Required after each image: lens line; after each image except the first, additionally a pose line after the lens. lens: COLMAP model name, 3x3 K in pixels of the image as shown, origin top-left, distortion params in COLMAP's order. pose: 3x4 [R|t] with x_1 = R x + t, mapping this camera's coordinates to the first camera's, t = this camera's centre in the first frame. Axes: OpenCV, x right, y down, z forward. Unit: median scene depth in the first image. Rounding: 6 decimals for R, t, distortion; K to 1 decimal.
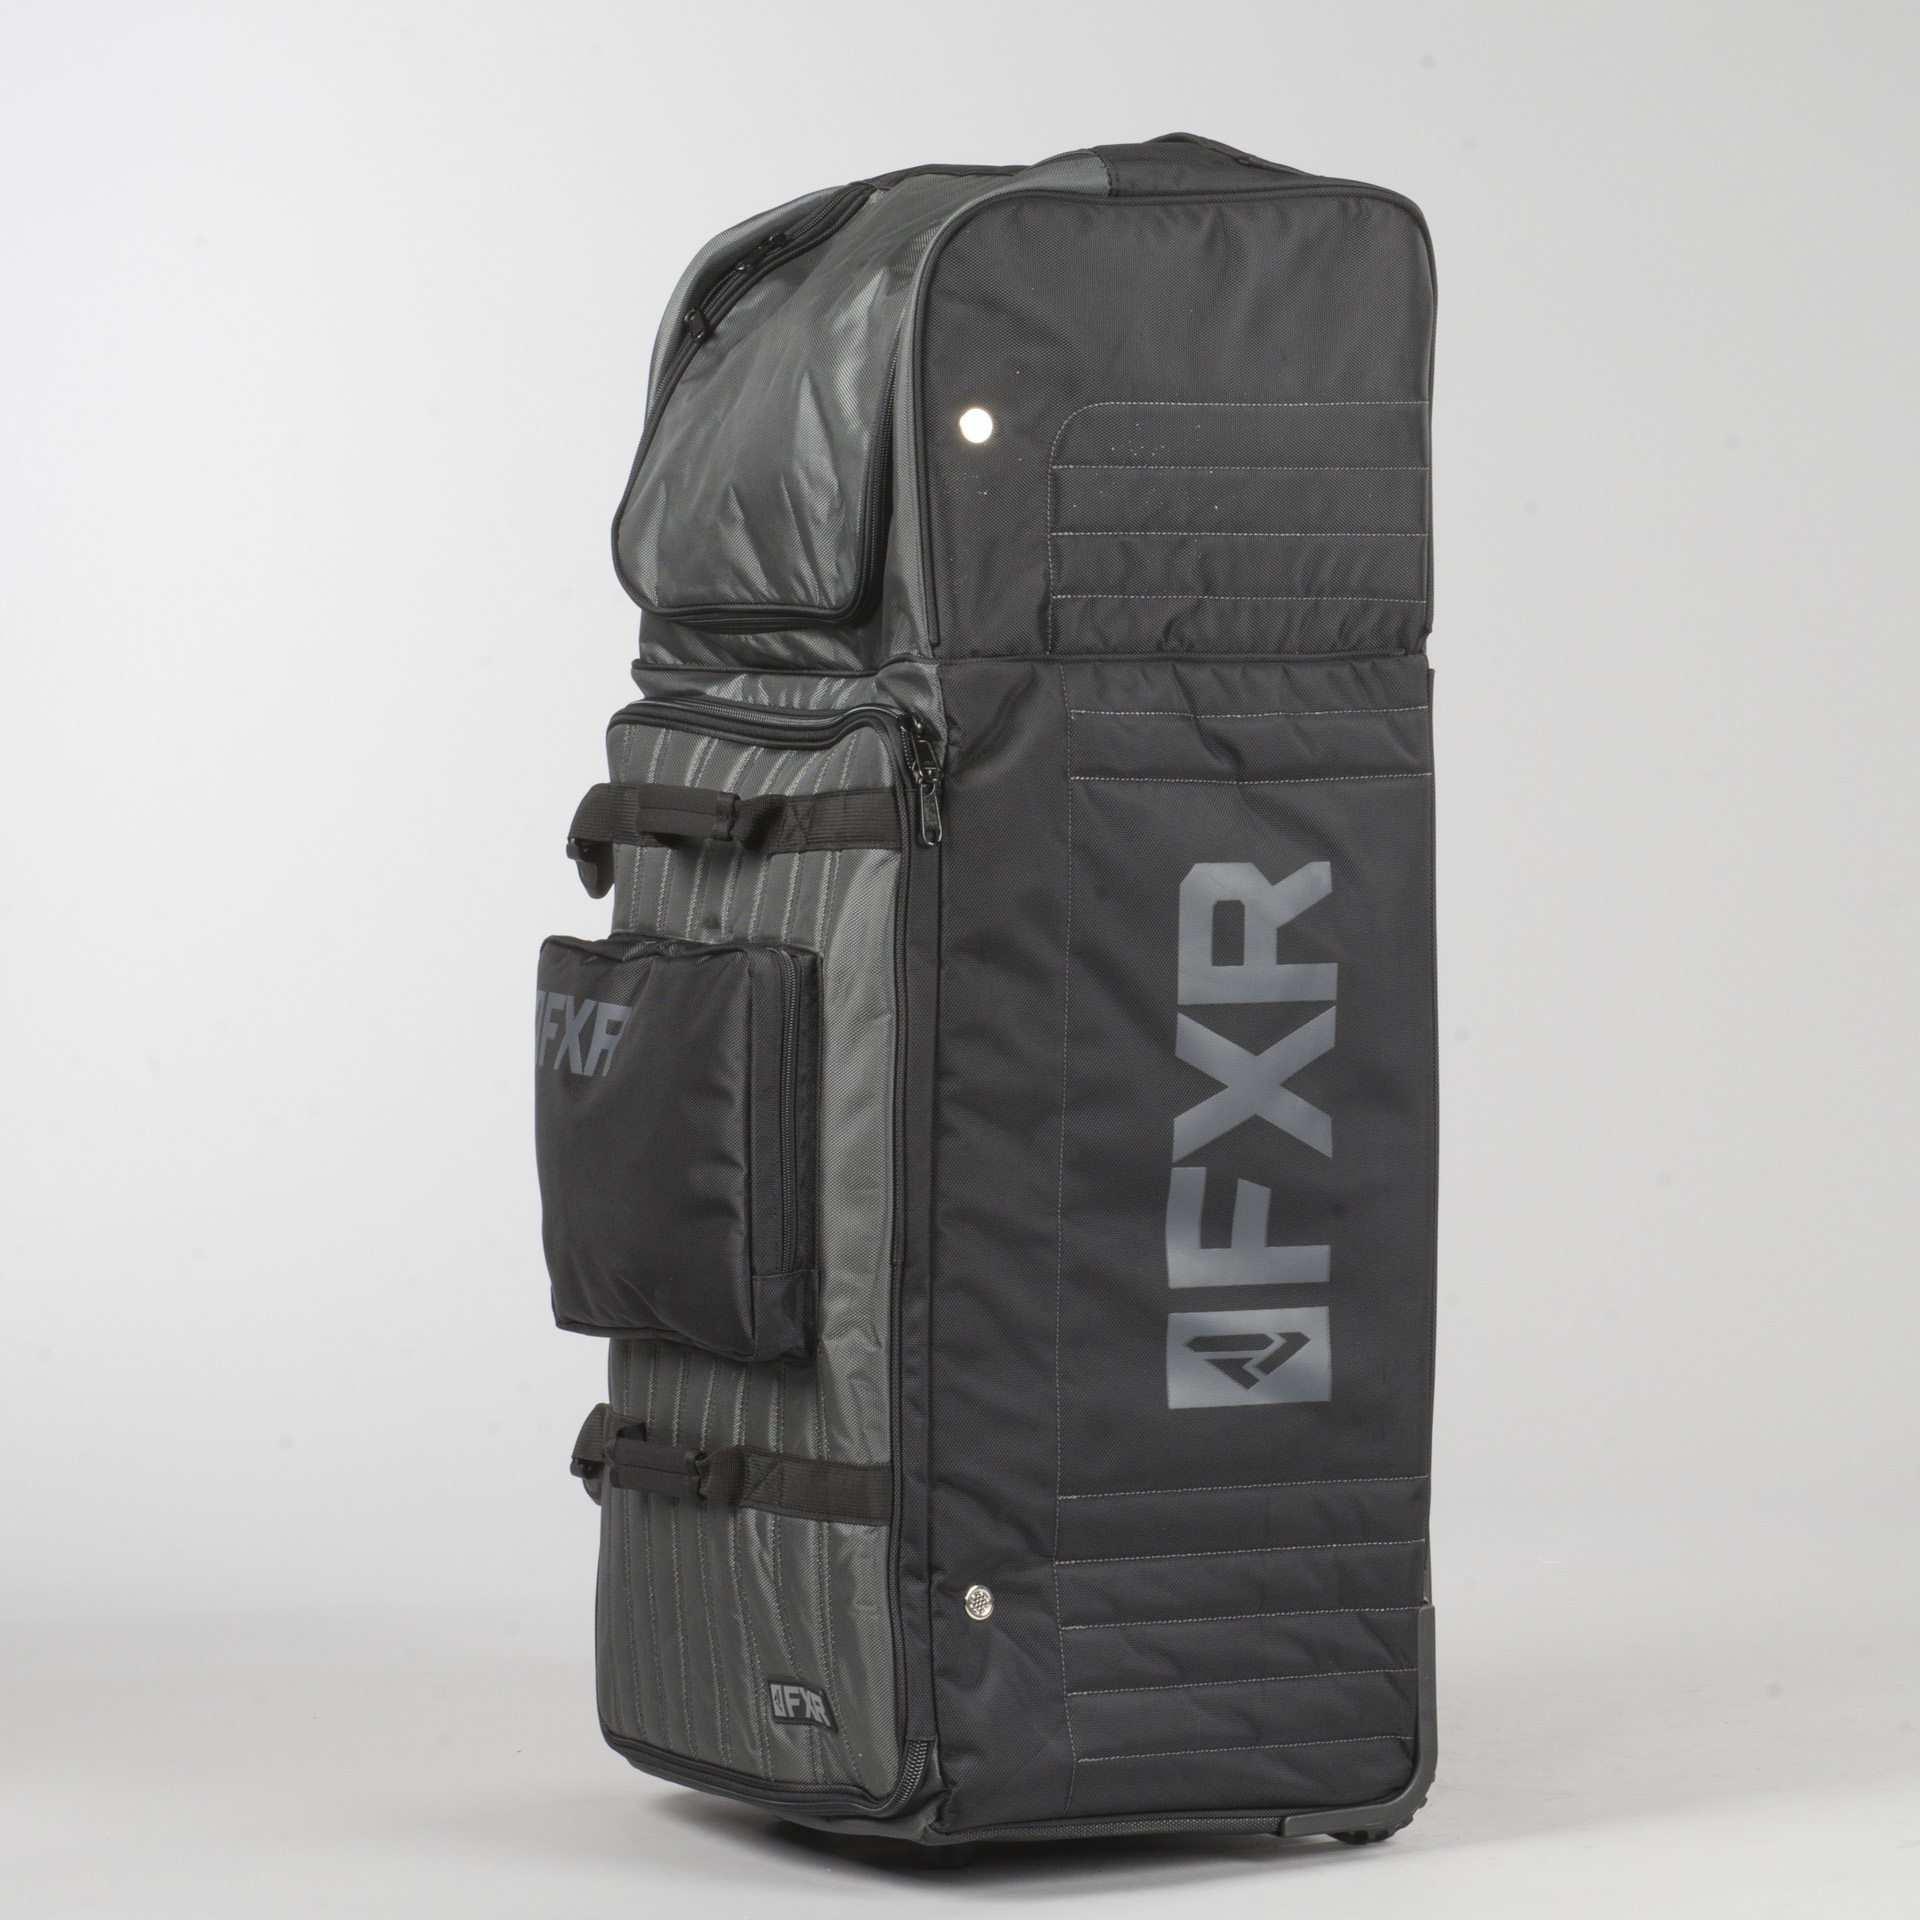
lens RADIAL K [[6321.1, 0, 960.0], [0, 6321.1, 960.0], [0, 0, 1]] dist [0.209655, 2.960197]
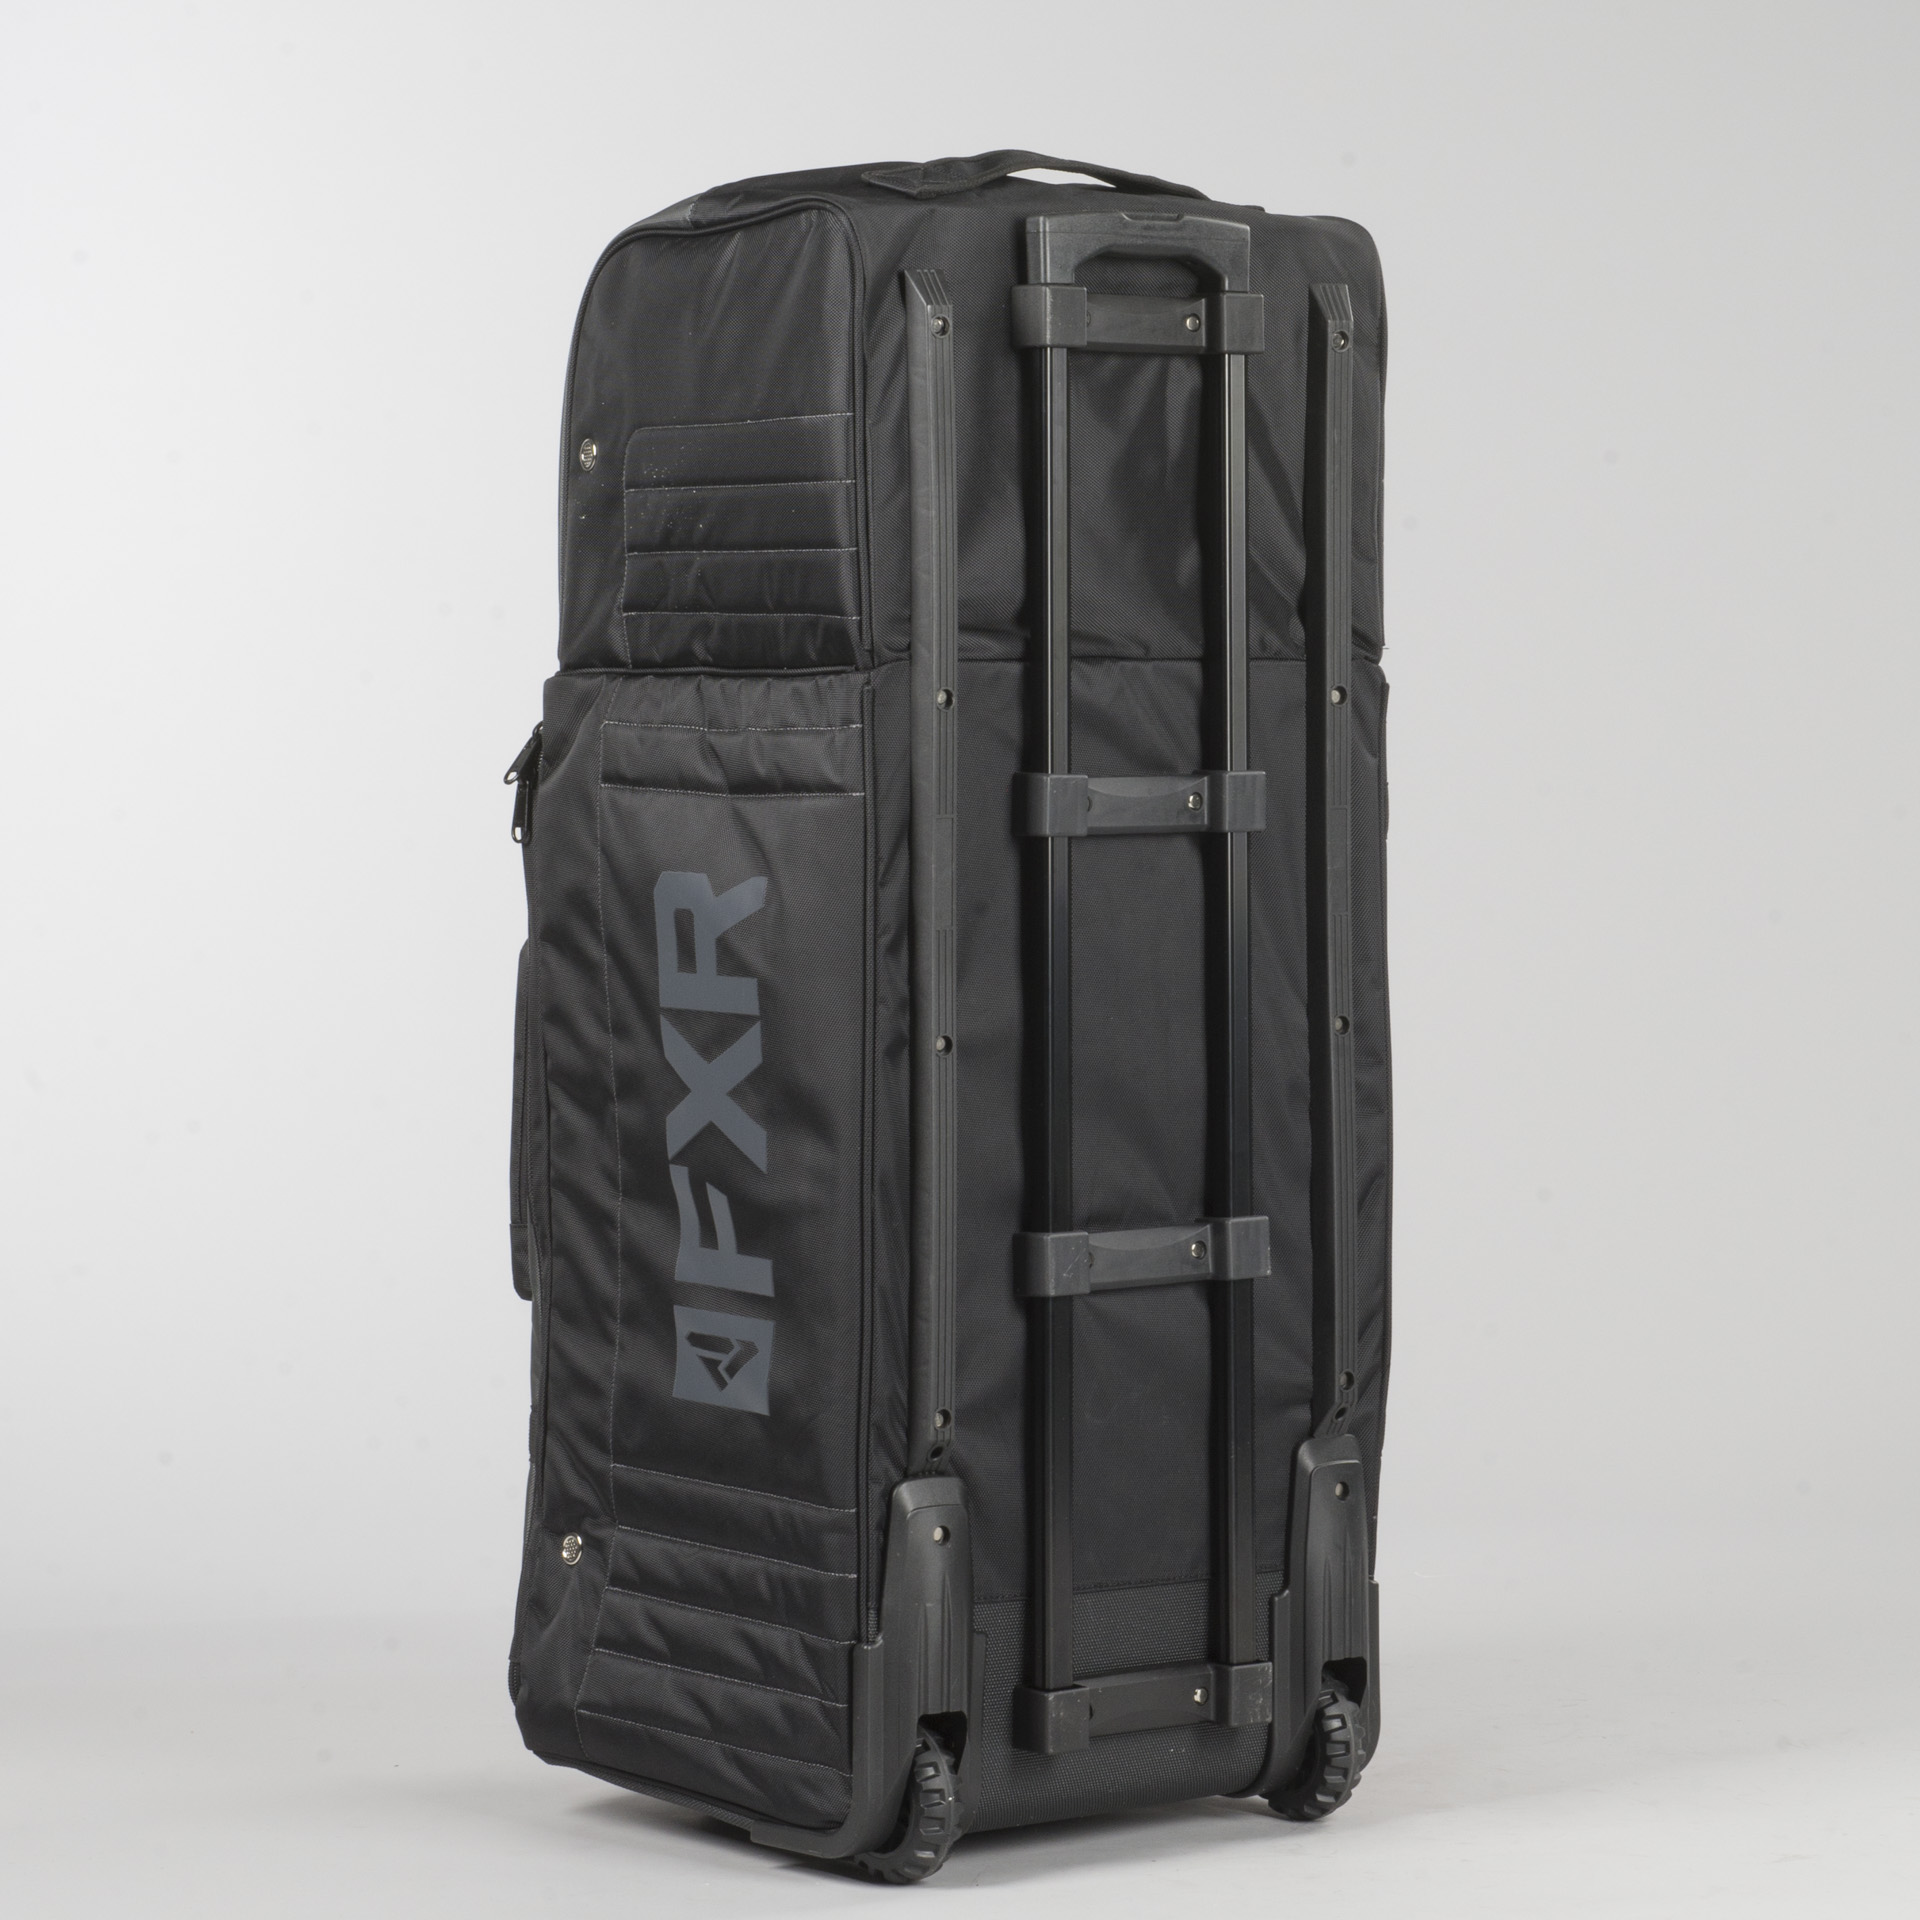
lens RADIAL K [[6321.1, 0, 960.0], [0, 6321.1, 960.0], [0, 0, 1]] dist [0.209655, 2.960197]
pose [[0.188210, 0.052368, -0.980732, 1.055904], [-0.051602, 0.997725, 0.043373, -0.047878], [0.980772, 0.042445, 0.190484, 0.846152]]
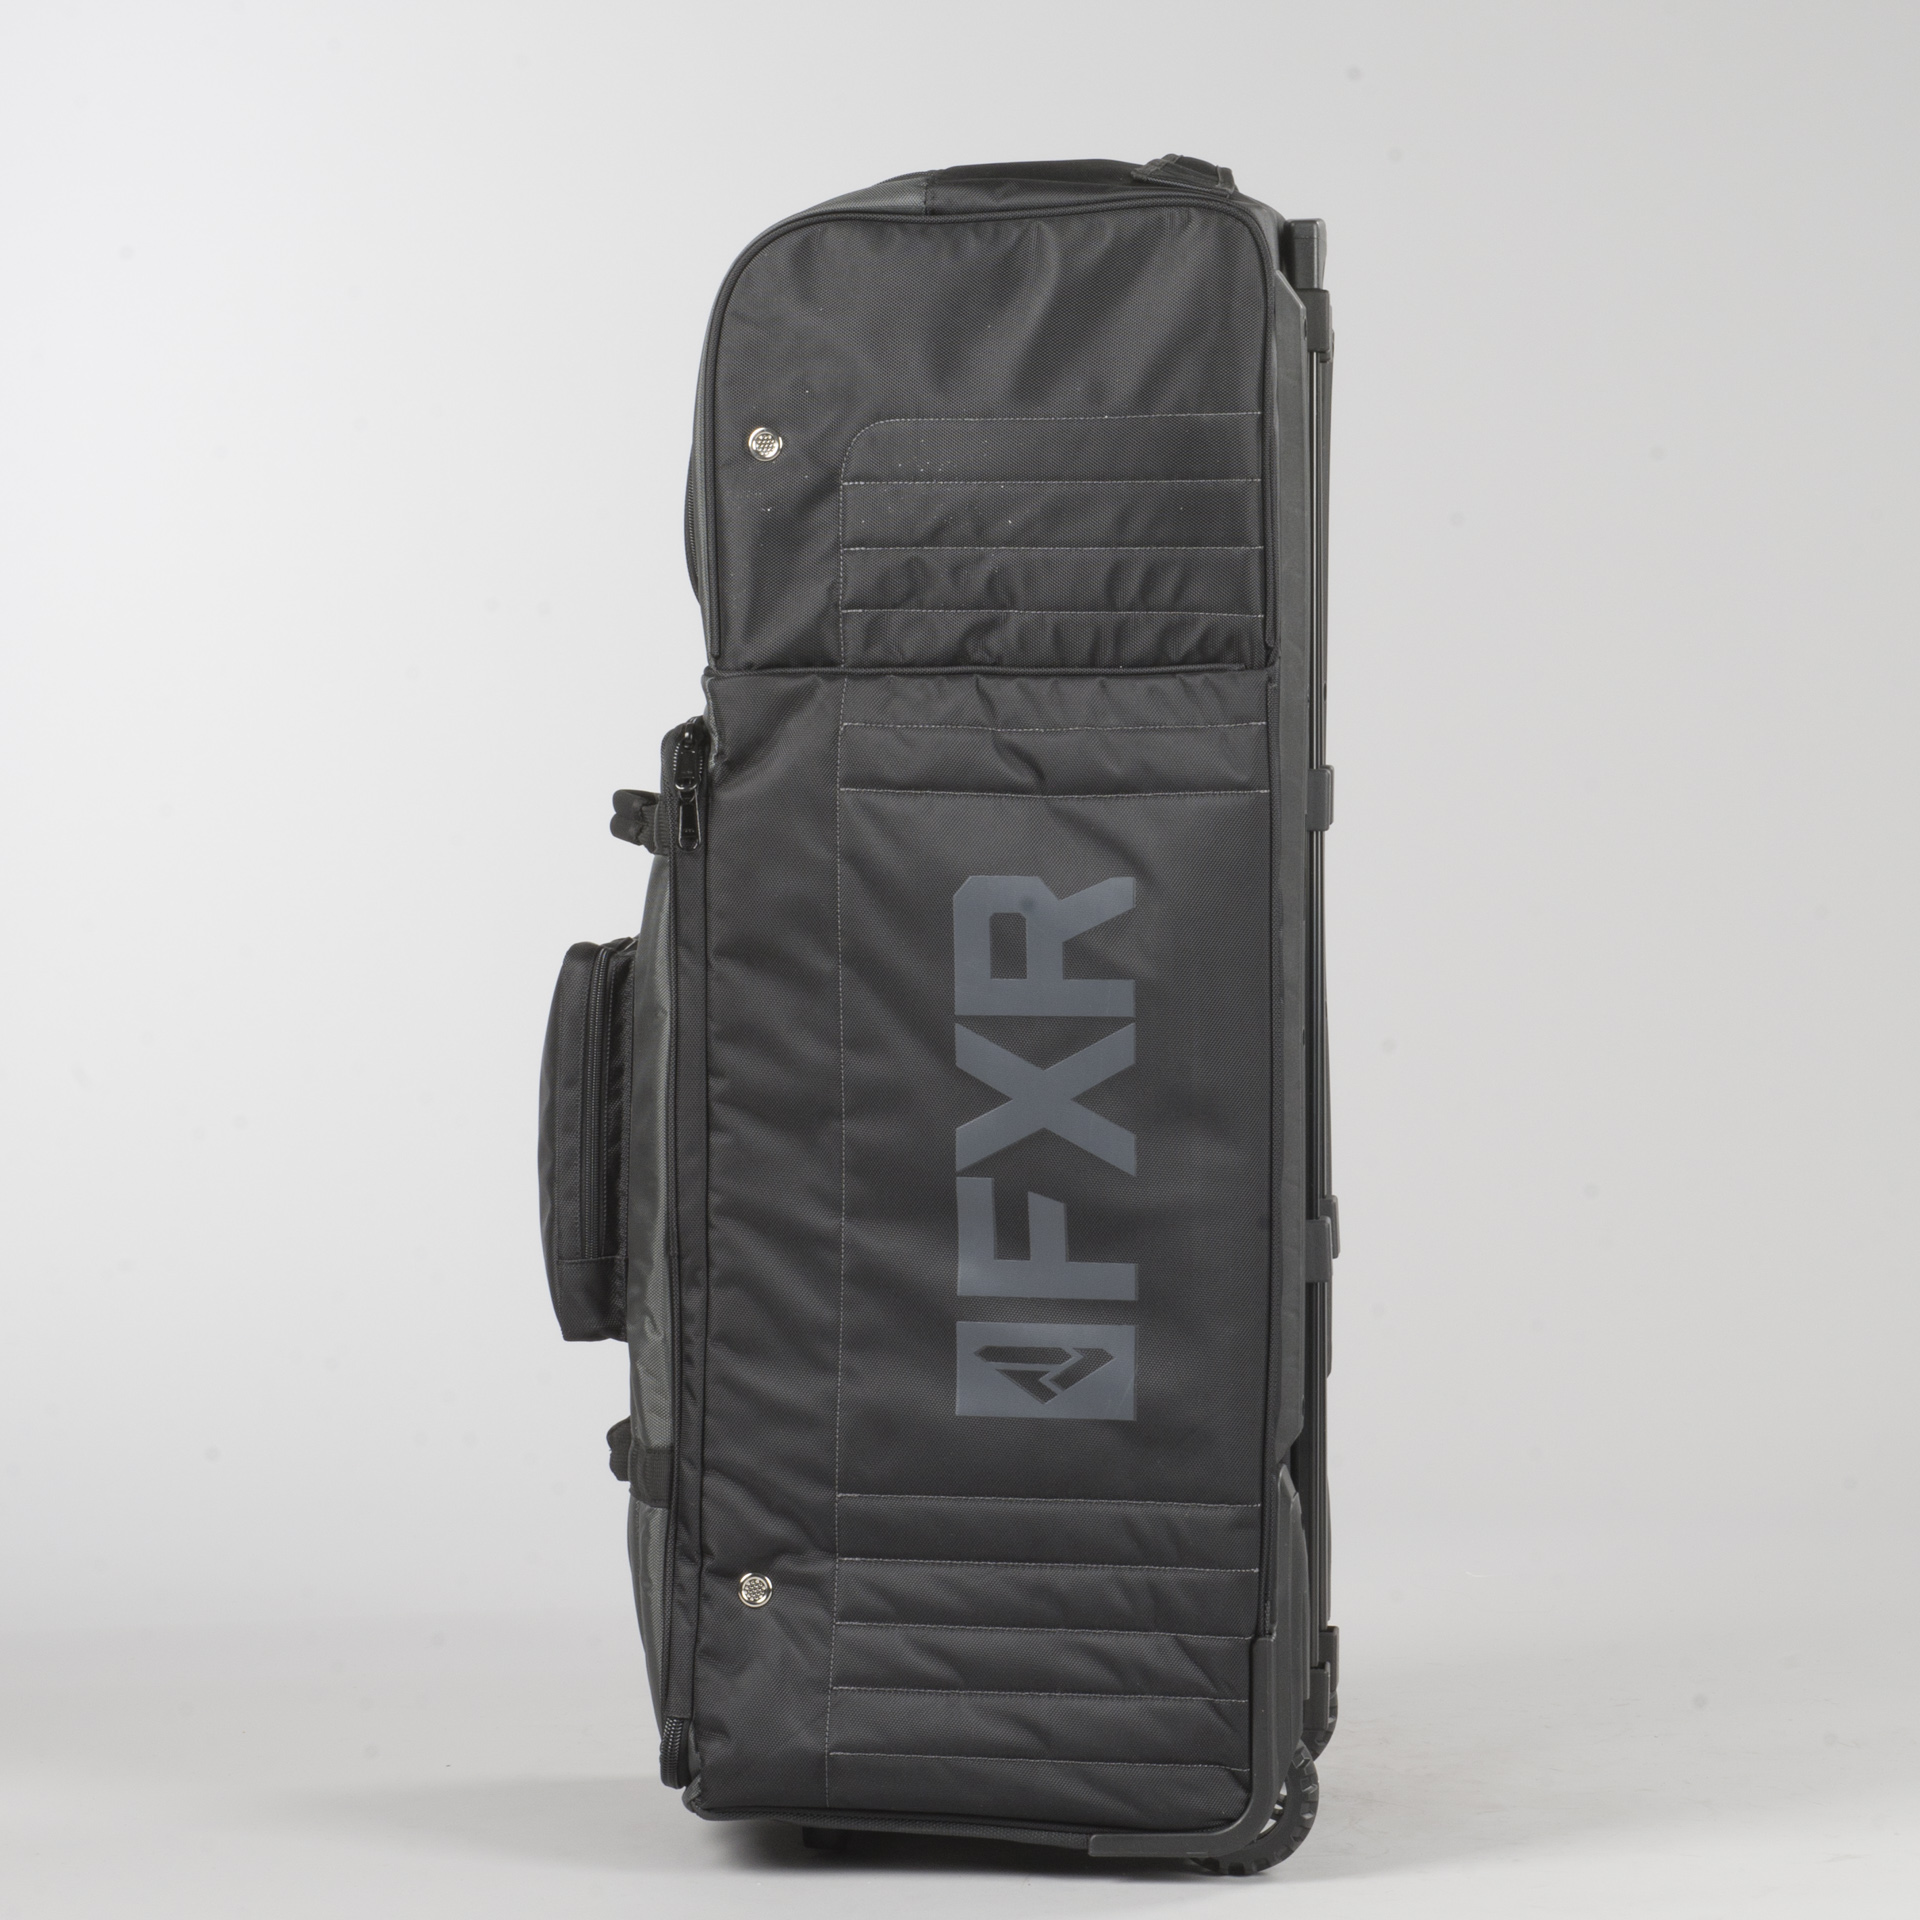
lens RADIAL K [[6321.1, 0, 960.0], [0, 6321.1, 960.0], [0, 0, 1]] dist [0.209655, 2.960197]
pose [[0.828986, 0.028889, -0.558523, 0.595136], [-0.031551, 0.999490, 0.004868, -0.006625], [0.558379, 0.013586, 0.829474, 0.162883]]
